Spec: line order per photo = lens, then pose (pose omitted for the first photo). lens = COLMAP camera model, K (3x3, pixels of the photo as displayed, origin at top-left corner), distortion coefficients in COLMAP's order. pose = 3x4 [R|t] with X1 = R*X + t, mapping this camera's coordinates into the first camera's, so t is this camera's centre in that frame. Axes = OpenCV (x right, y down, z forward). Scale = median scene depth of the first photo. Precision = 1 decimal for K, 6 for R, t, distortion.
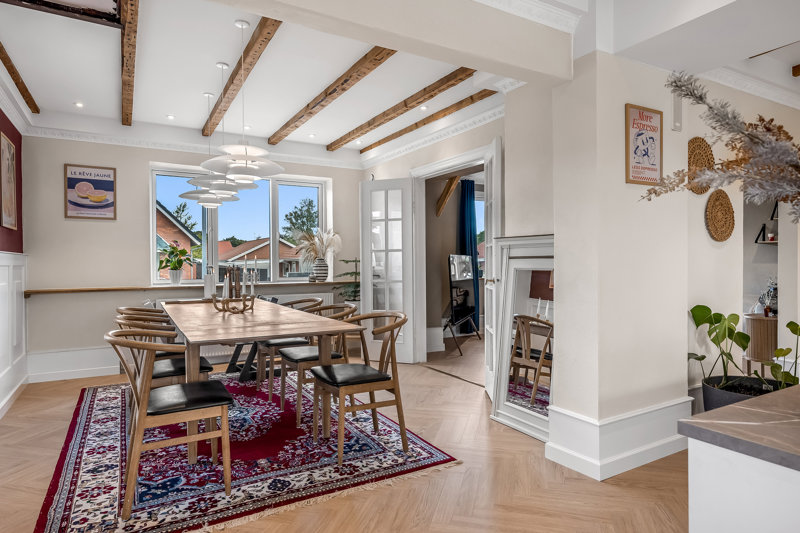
lens RADIAL K [[468.9, 0, 402.7], [0, 468.9, 266.0], [0, 0, 1]] dist [0.023904, -0.005112]
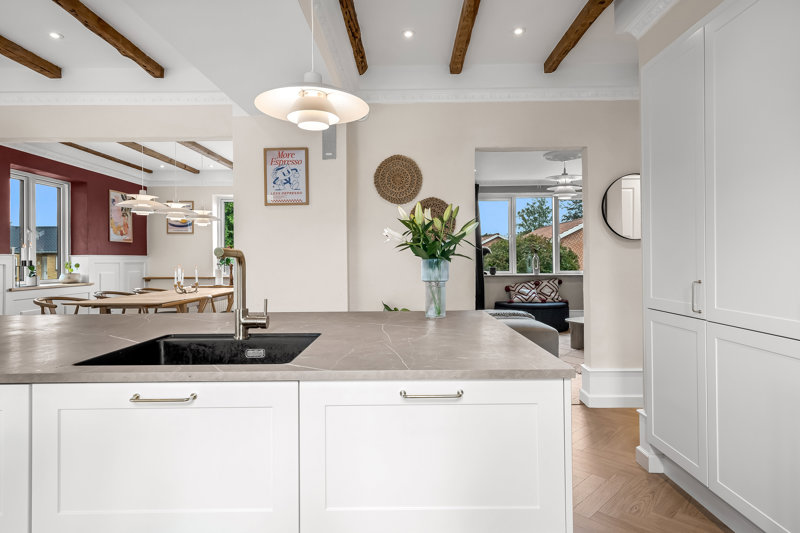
lens RADIAL K [[468.9, 0, 401.5], [0, 468.9, 260.8], [0, 0, 1]] dist [0.023904, -0.005112]
pose [[0.851480, 0.004377, -0.524369, 1.443026], [-0.005400, 0.999985, -0.000422, -0.017723], [0.524359, 0.003191, 0.851491, 0.044384]]
